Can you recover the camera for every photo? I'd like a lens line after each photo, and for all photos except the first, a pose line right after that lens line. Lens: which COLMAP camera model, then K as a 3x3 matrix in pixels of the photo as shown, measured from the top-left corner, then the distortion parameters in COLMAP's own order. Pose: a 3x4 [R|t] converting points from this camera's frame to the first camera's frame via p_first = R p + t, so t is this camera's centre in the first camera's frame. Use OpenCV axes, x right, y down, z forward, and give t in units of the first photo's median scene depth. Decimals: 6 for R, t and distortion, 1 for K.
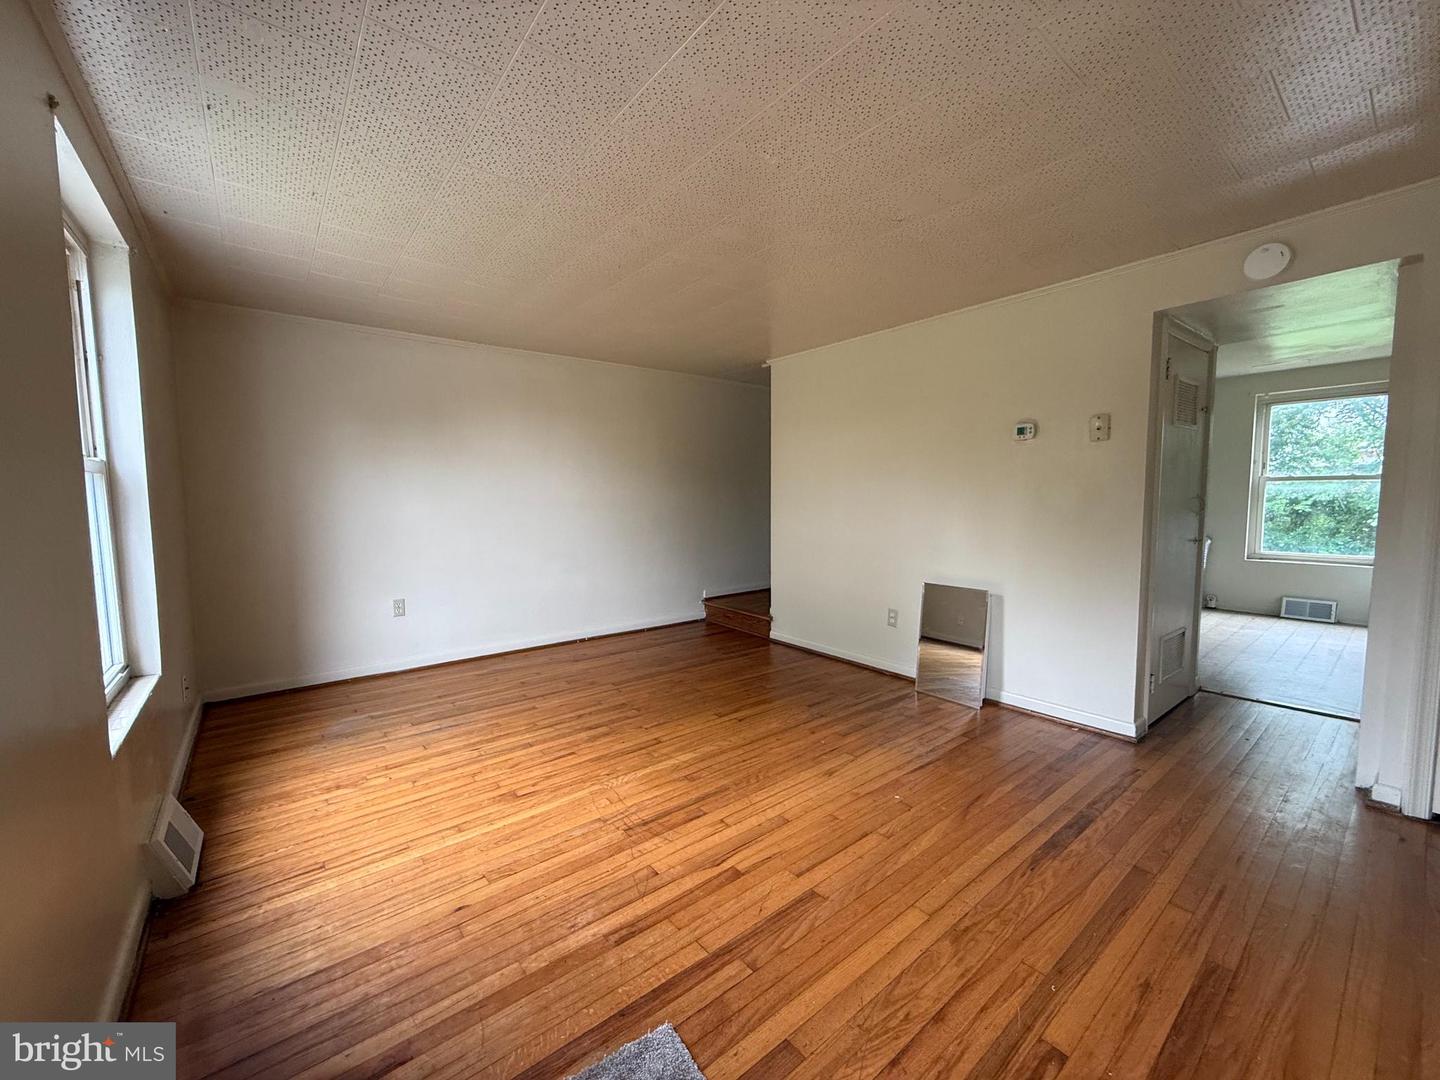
lens RADIAL K [[572.9, 0, 720.0], [0, 572.9, 540.0], [0, 0, 1]] dist [0.000359, 0.000064]
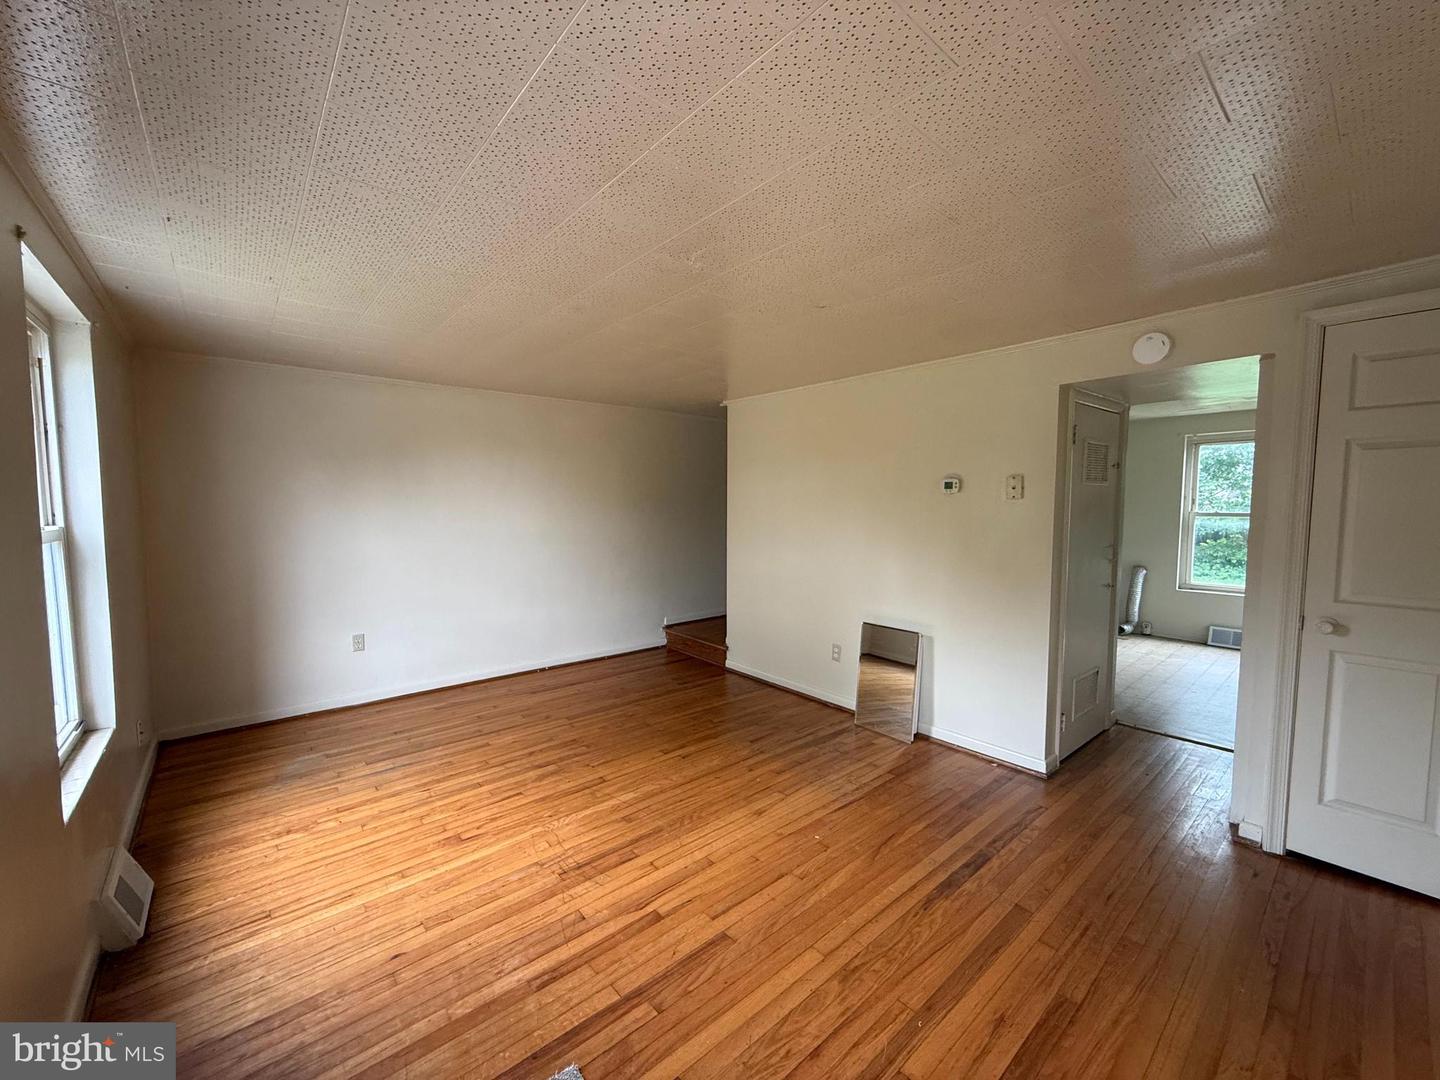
lens RADIAL K [[572.9, 0, 720.0], [0, 572.9, 540.0], [0, 0, 1]] dist [0.000359, 0.000064]
pose [[0.999414, 0.006473, 0.033620, 0.095574], [-0.006098, 0.999918, -0.011236, -0.110752], [-0.033690, 0.011024, 0.999372, -0.090814]]
